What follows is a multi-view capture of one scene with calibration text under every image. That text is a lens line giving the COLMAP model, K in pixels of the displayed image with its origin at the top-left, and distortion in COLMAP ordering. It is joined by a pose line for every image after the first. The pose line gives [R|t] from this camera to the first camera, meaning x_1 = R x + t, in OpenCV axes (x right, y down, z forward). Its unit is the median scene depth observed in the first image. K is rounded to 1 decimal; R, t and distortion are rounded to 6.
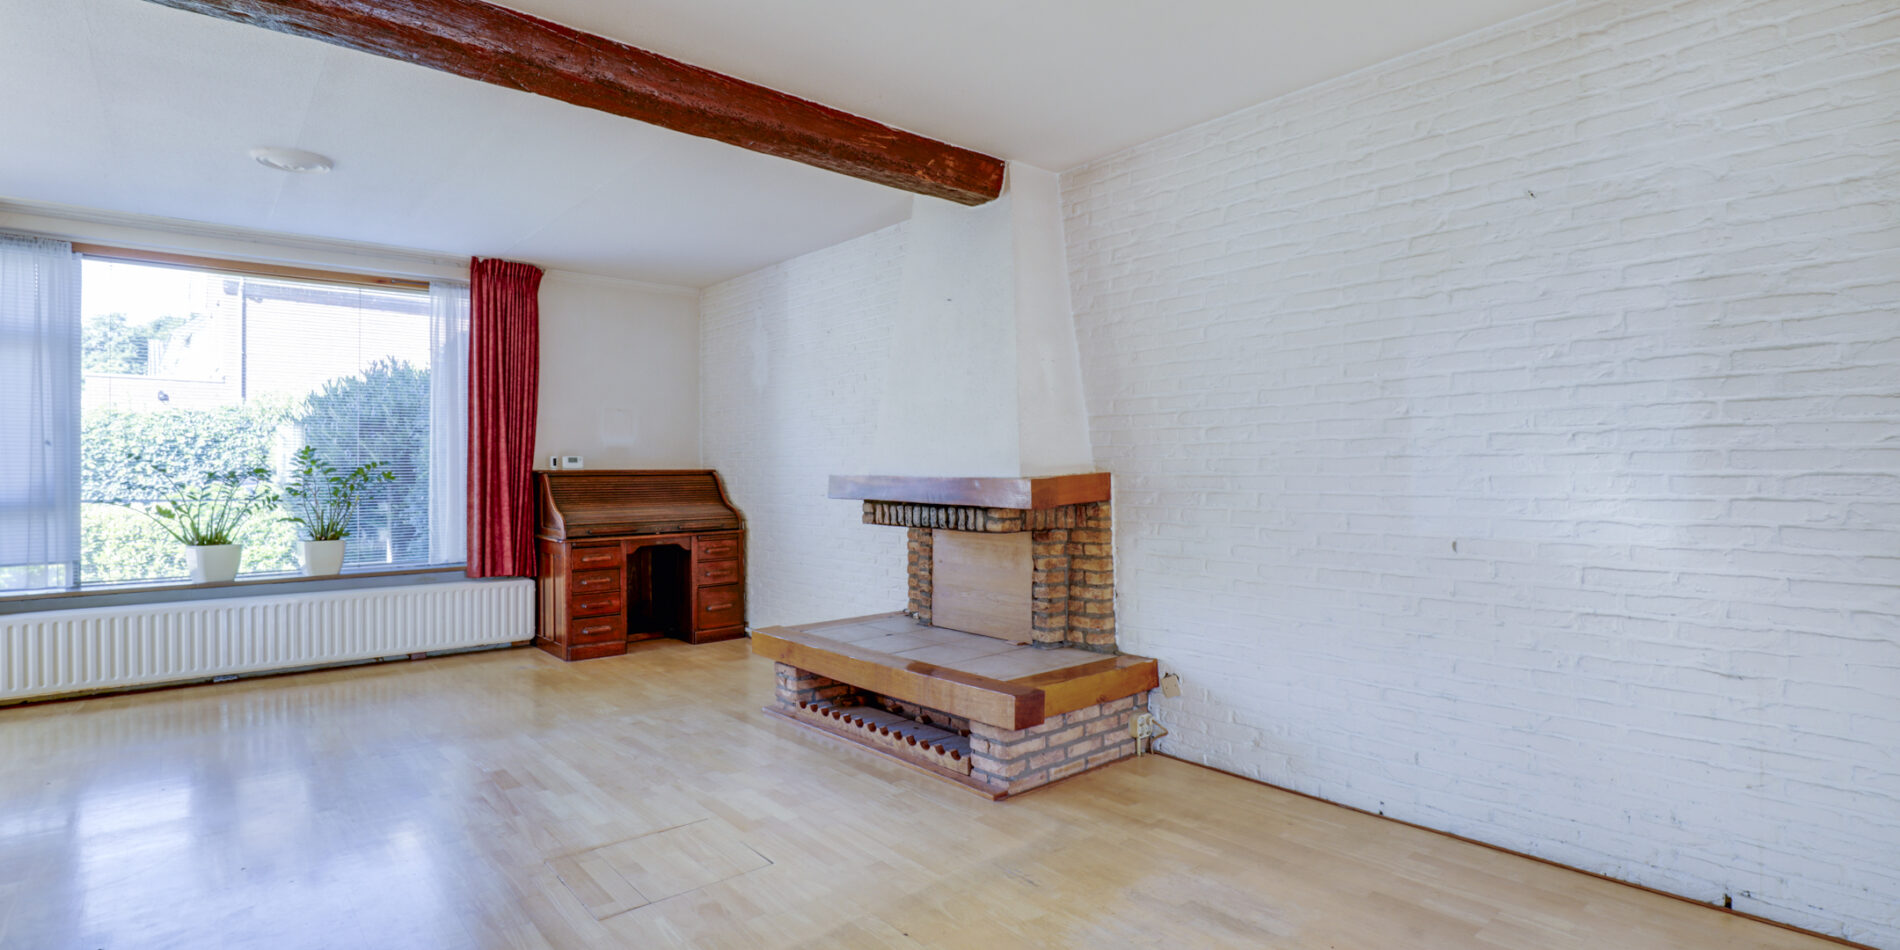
lens RADIAL K [[890.3, 0, 953.5], [0, 890.3, 467.8], [0, 0, 1]] dist [-0.025887, 0.000629]
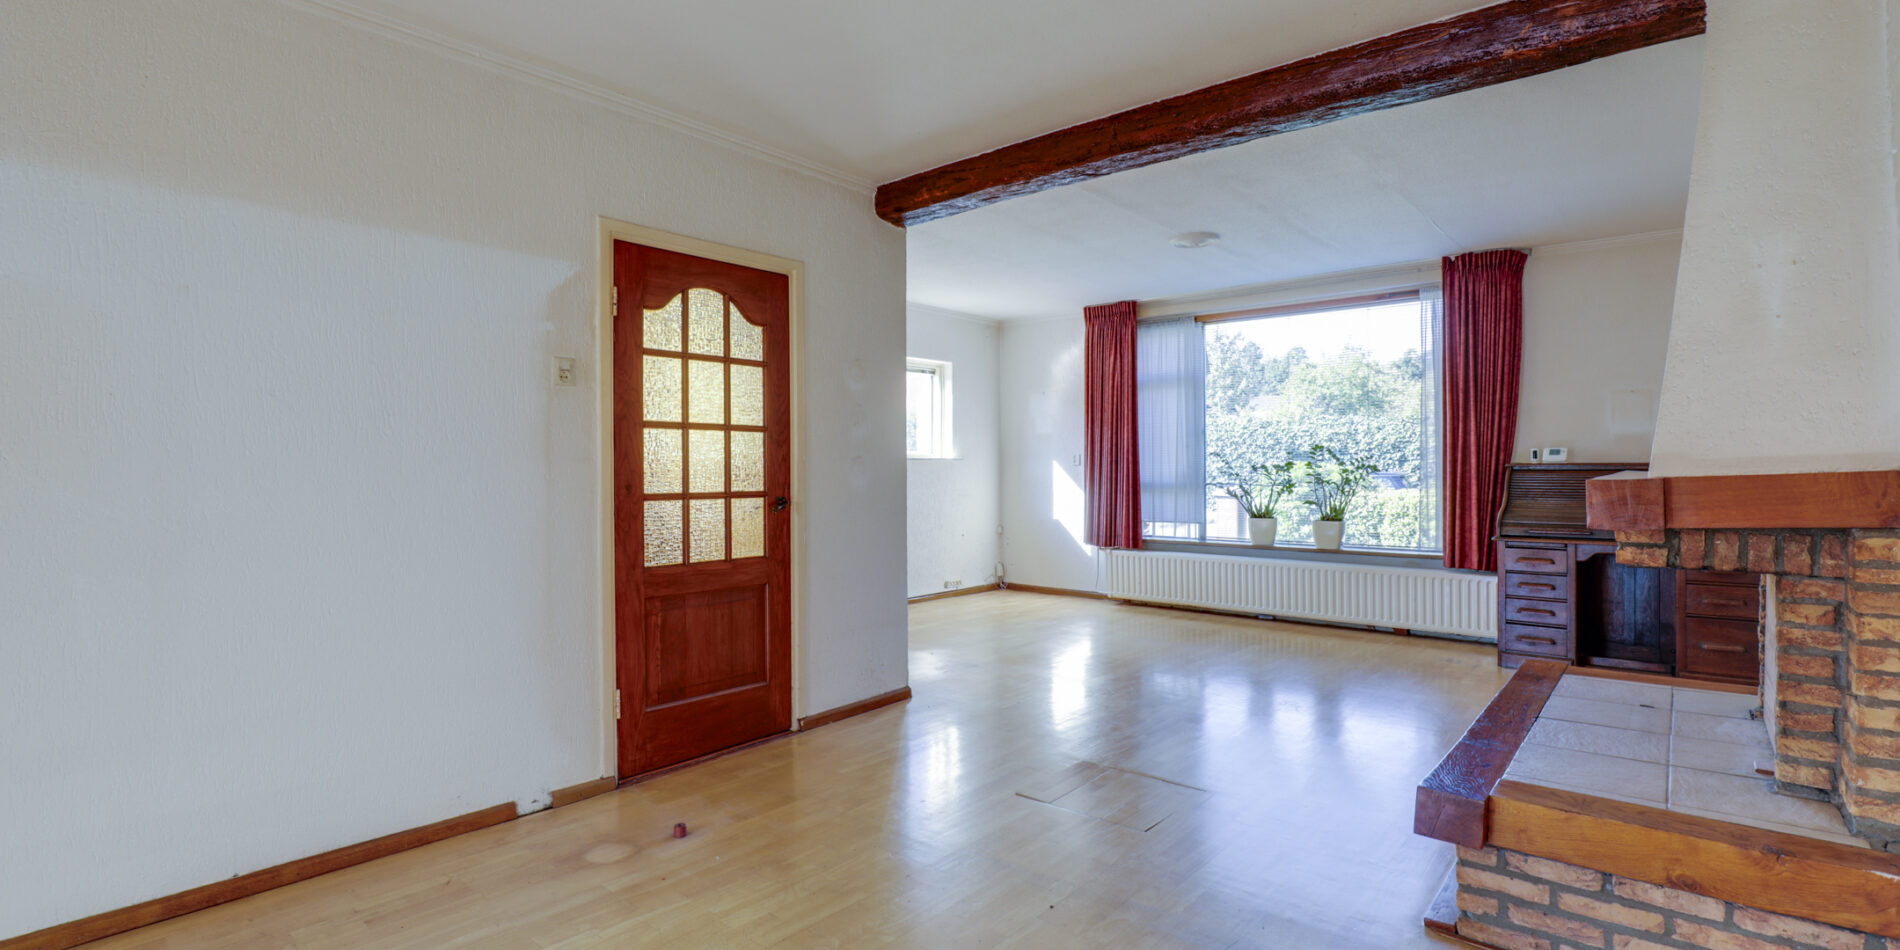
lens RADIAL K [[890.3, 0, 996.6], [0, 890.3, 471.5], [0, 0, 1]] dist [-0.025887, 0.000629]
pose [[0.161856, 0.009208, -0.986771, 0.638798], [0.005923, 0.999929, 0.010303, -0.002334], [0.986797, -0.007513, 0.161790, 0.503036]]
